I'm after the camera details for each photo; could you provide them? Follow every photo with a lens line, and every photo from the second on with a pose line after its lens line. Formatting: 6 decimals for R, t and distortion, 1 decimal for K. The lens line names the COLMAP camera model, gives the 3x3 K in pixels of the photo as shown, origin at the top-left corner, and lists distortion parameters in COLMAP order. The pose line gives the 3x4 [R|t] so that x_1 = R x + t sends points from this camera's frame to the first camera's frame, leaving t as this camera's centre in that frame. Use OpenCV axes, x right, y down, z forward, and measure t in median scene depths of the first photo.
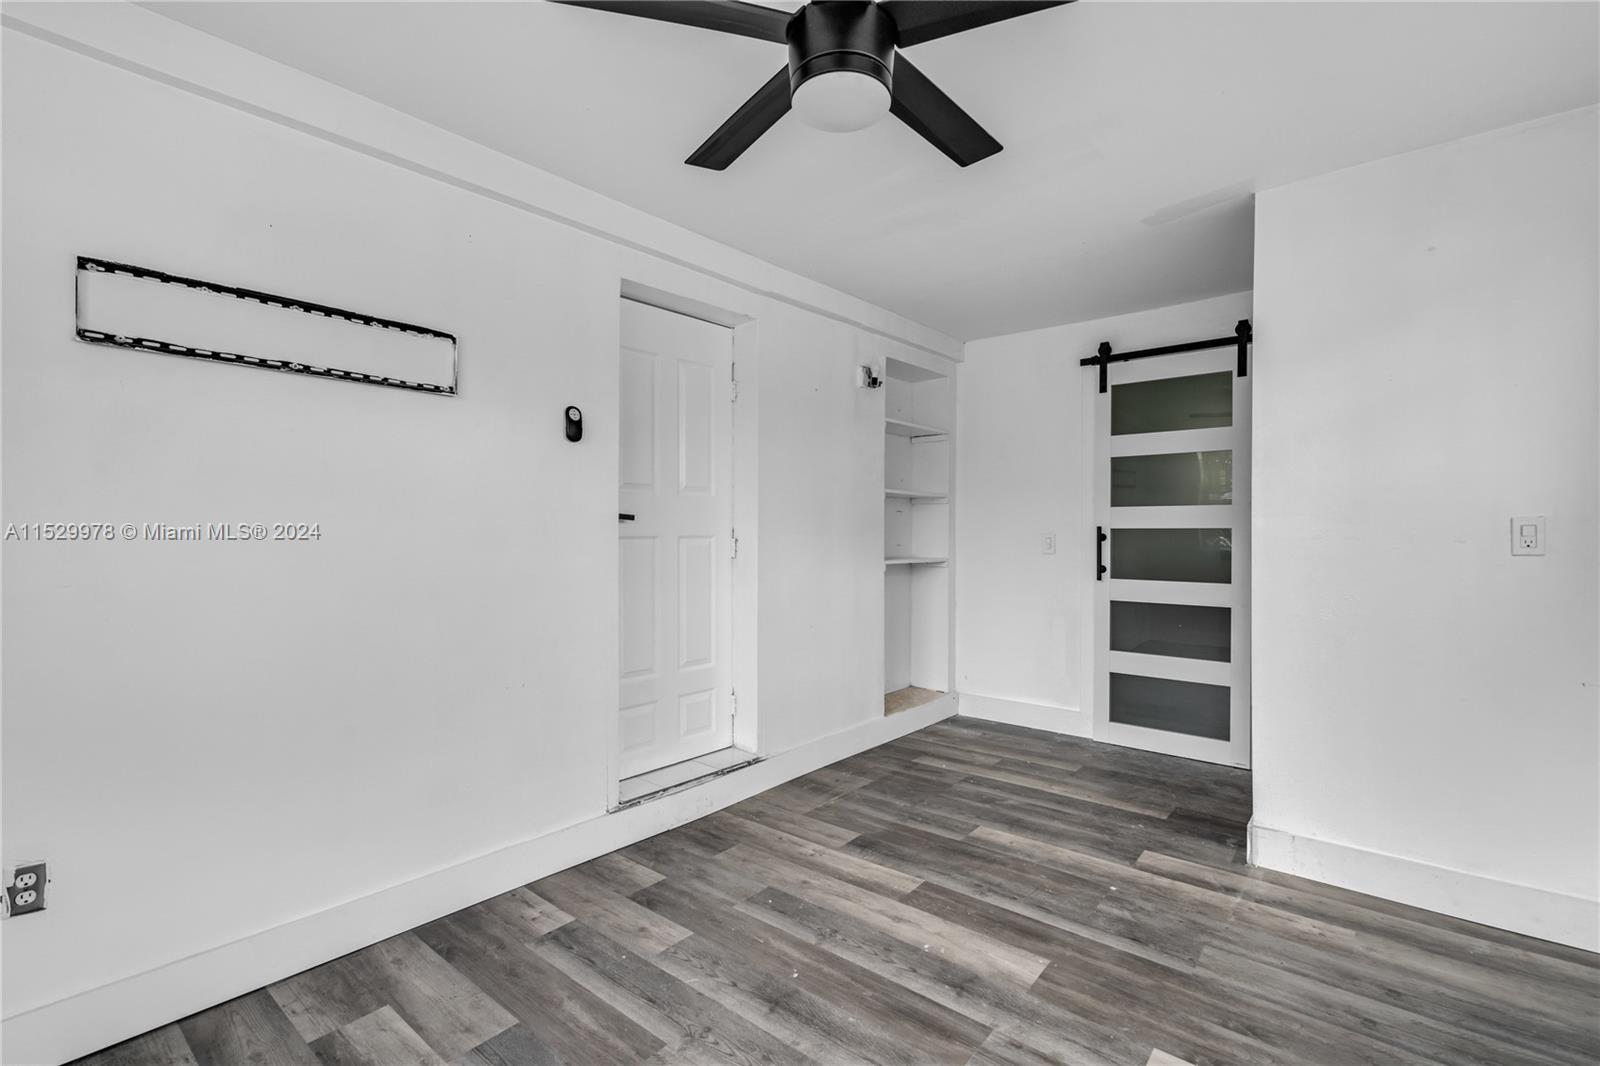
lens RADIAL K [[735.9, 0, 803.2], [0, 735.9, 528.8], [0, 0, 1]] dist [-0.005078, 0.001325]
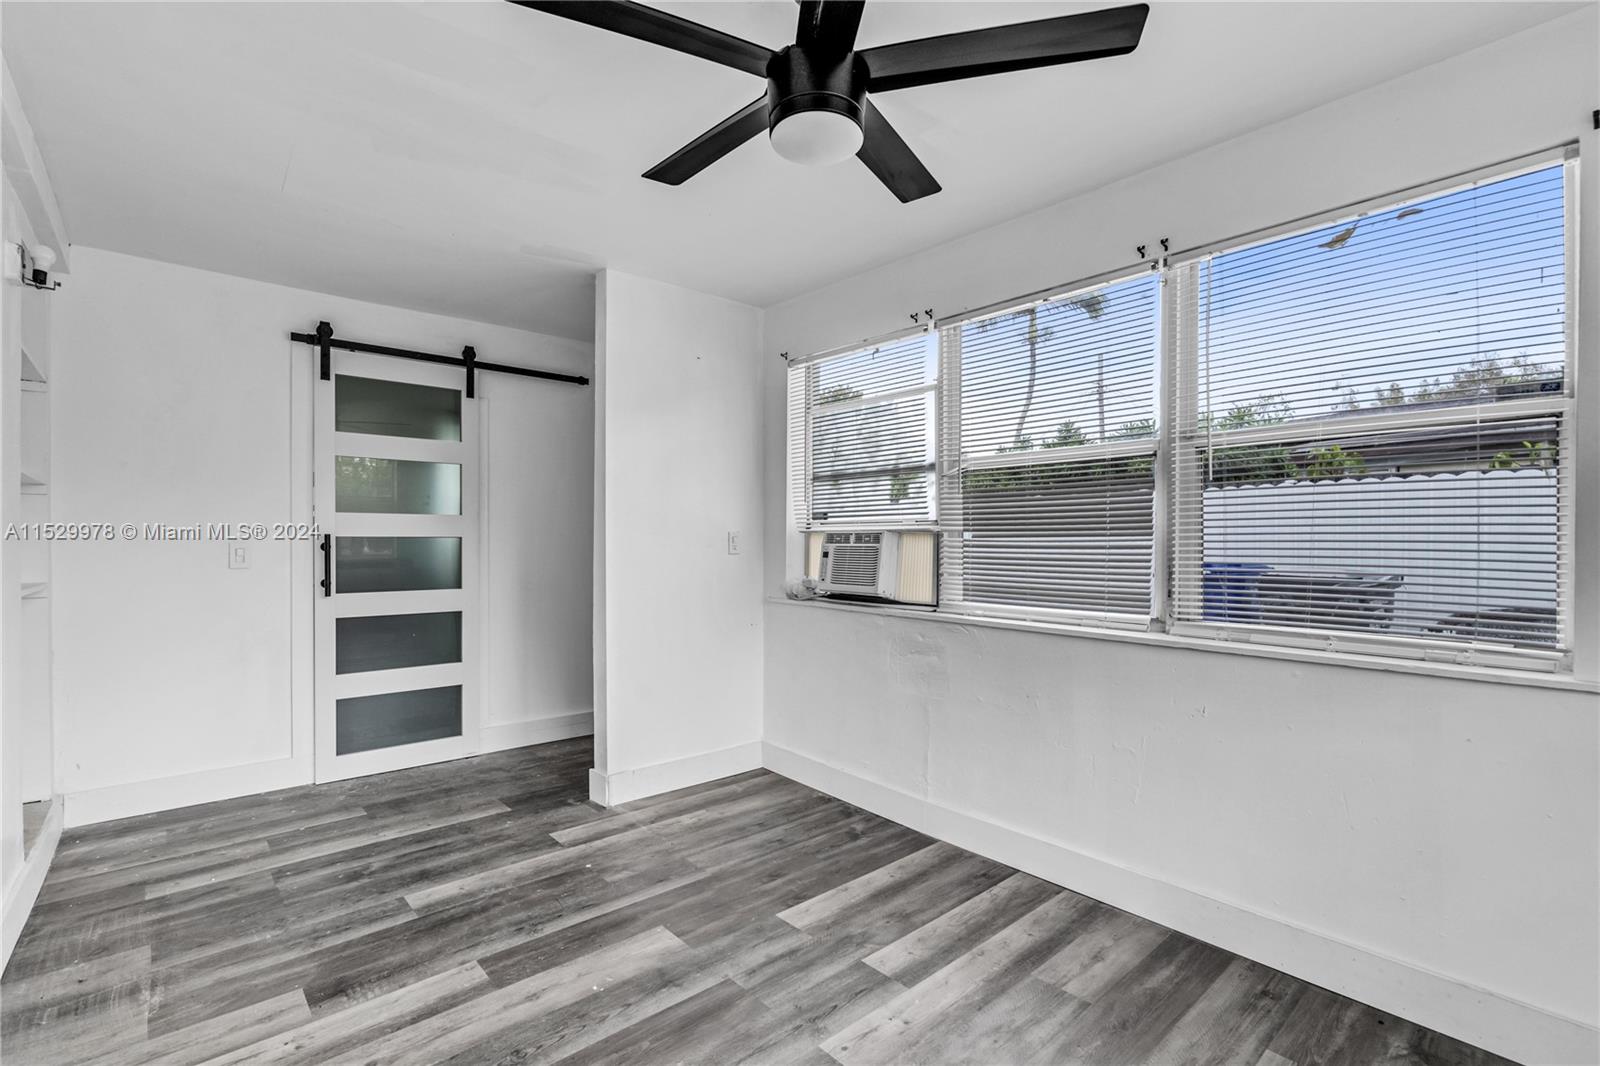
lens RADIAL K [[735.9, 0, 804.6], [0, 735.9, 539.9], [0, 0, 1]] dist [-0.005078, 0.001325]
pose [[0.134068, 0.001352, 0.990971, -0.475747], [-0.004290, 0.999990, -0.000784, 0.002509], [-0.990963, -0.004146, 0.134072, 0.411151]]
